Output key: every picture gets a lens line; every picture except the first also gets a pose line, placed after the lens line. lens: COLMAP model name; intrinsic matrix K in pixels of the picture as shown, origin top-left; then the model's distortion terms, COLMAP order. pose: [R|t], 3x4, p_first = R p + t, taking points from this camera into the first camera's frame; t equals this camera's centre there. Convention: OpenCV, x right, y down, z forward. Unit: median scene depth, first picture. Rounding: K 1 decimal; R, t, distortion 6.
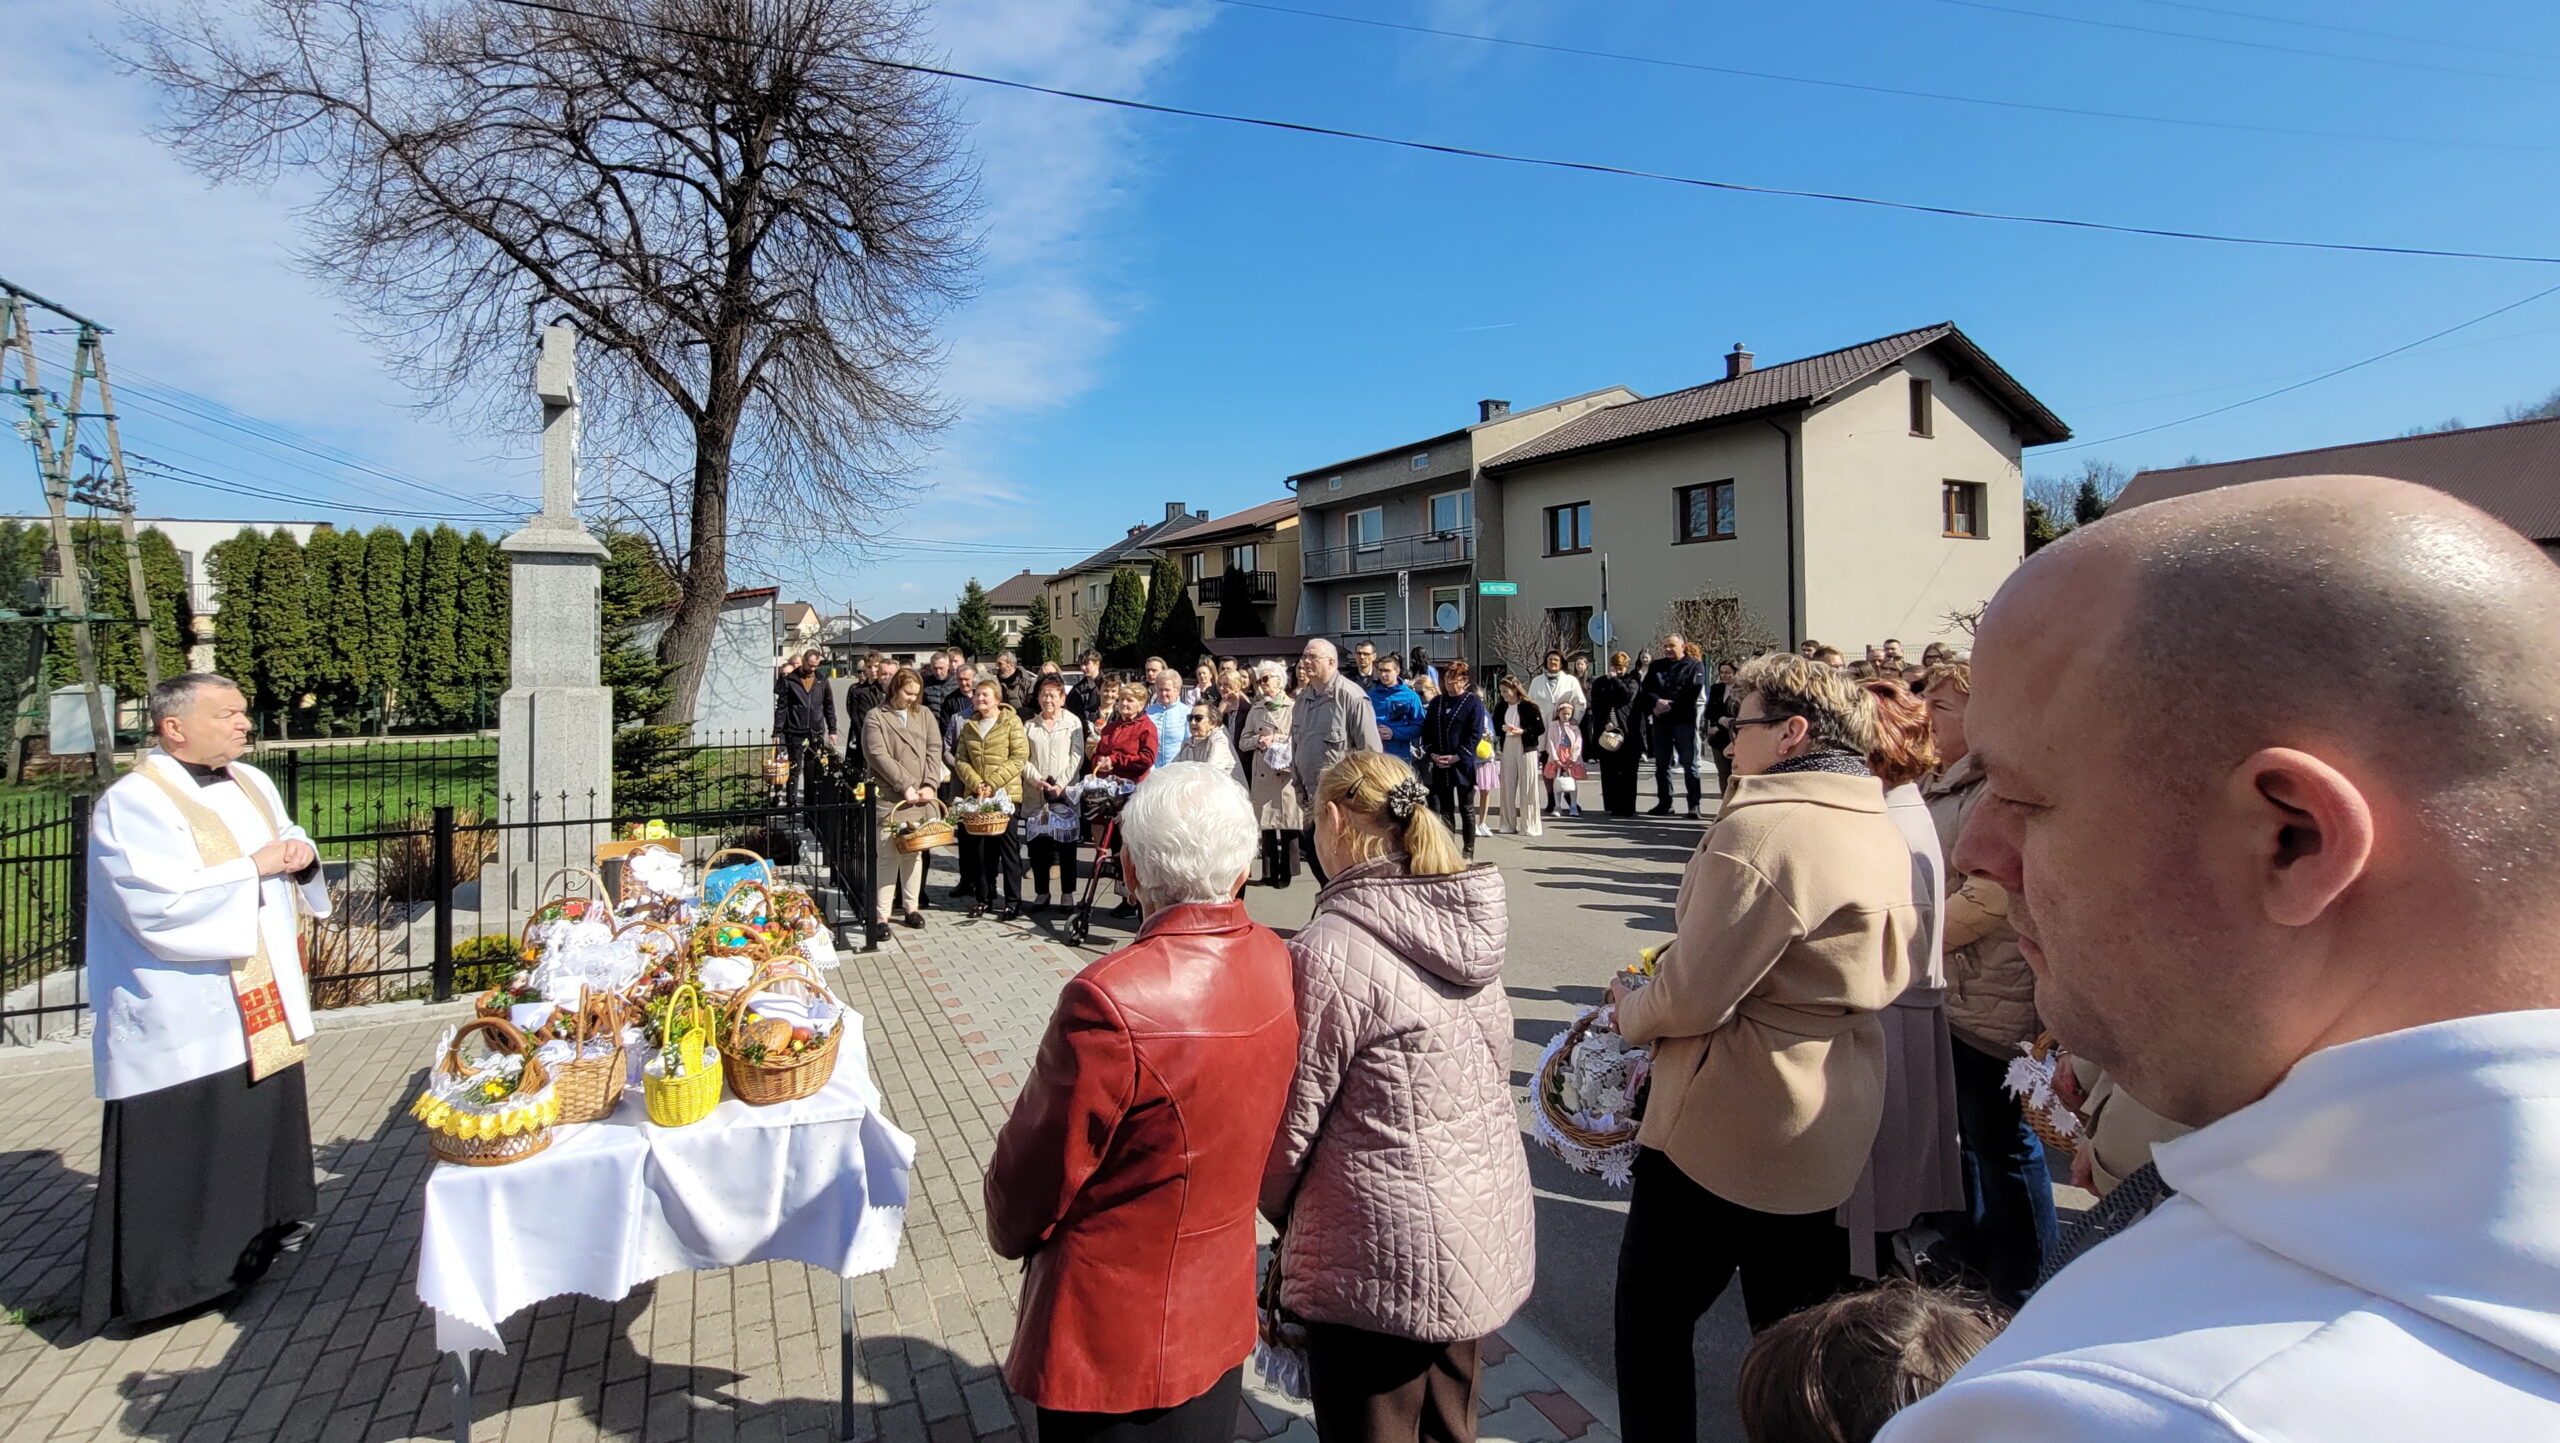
lens RADIAL K [[1150.2, 0, 1191.8], [0, 1150.2, 615.4], [0, 0, 1]] dist [0.017831, -0.013842]
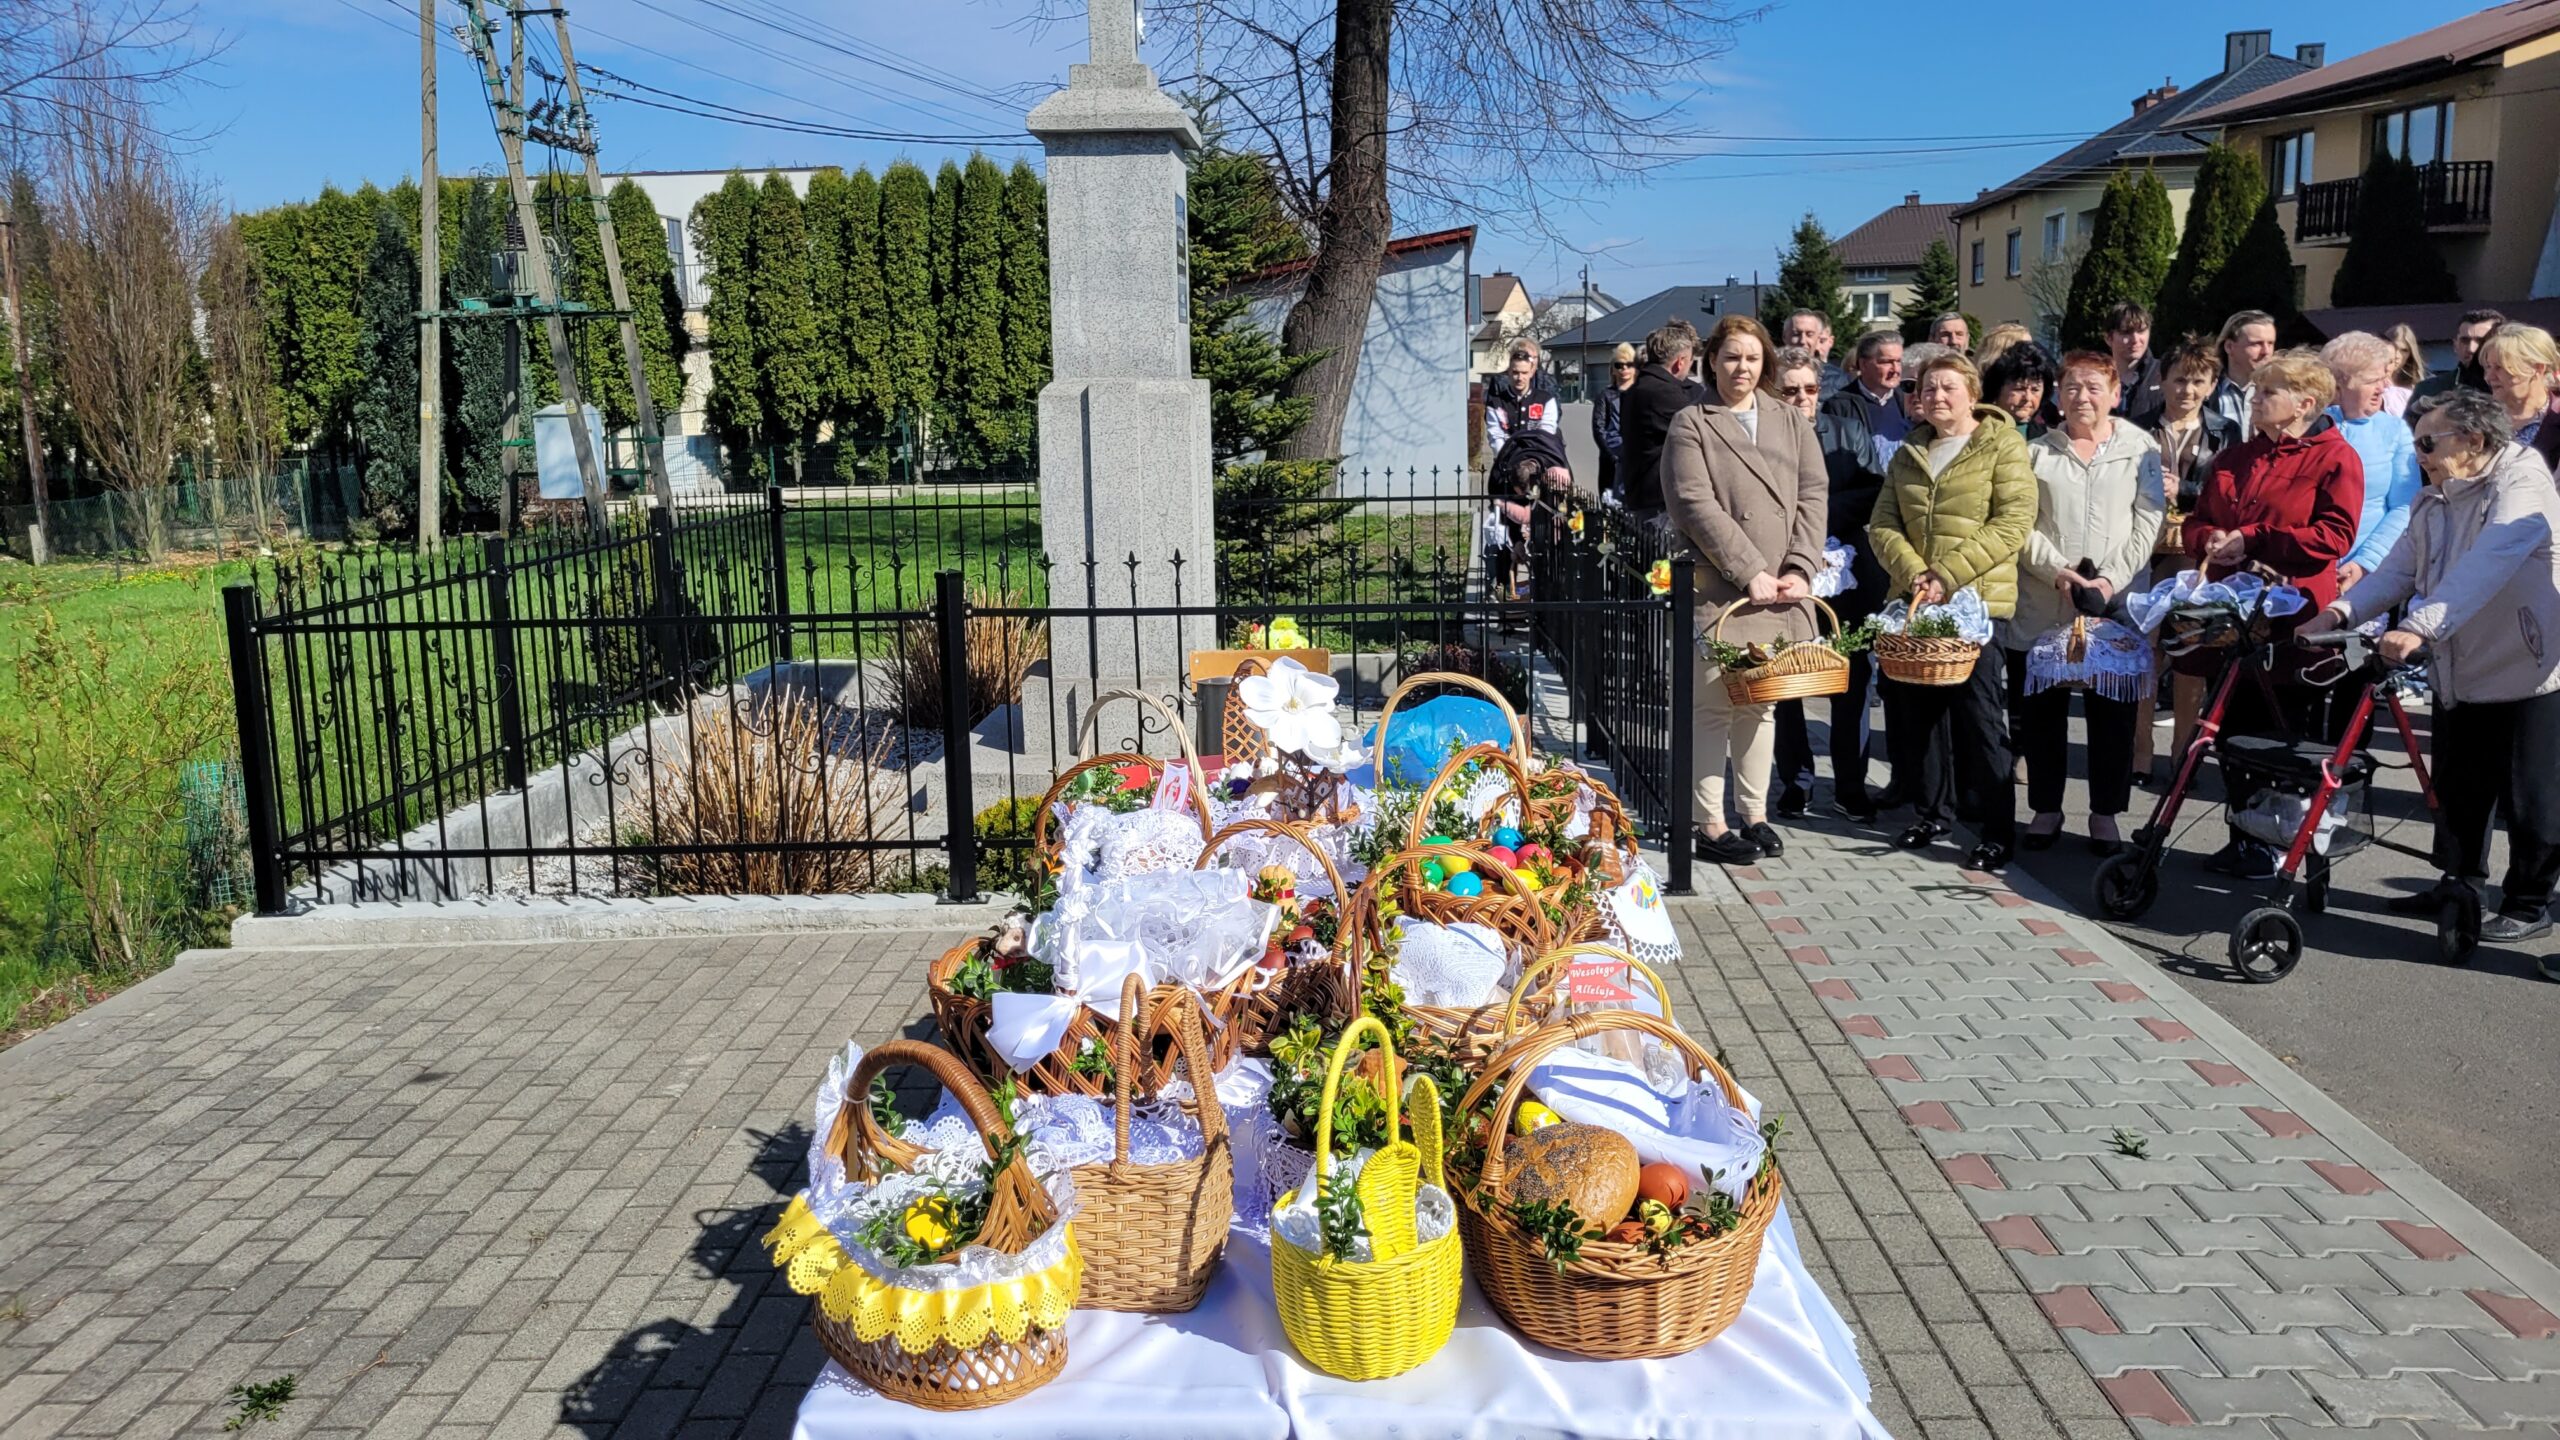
lens RADIAL K [[1875.5, 0, 1291.4], [0, 1875.5, 695.3], [0, 0, 1]] dist [0.006951, 0.000294]
pose [[0.909257, 0.062652, -0.411492, -0.065113], [0.018670, 0.981473, 0.190691, 0.030668], [0.415816, -0.181069, 0.891241, 0.140160]]
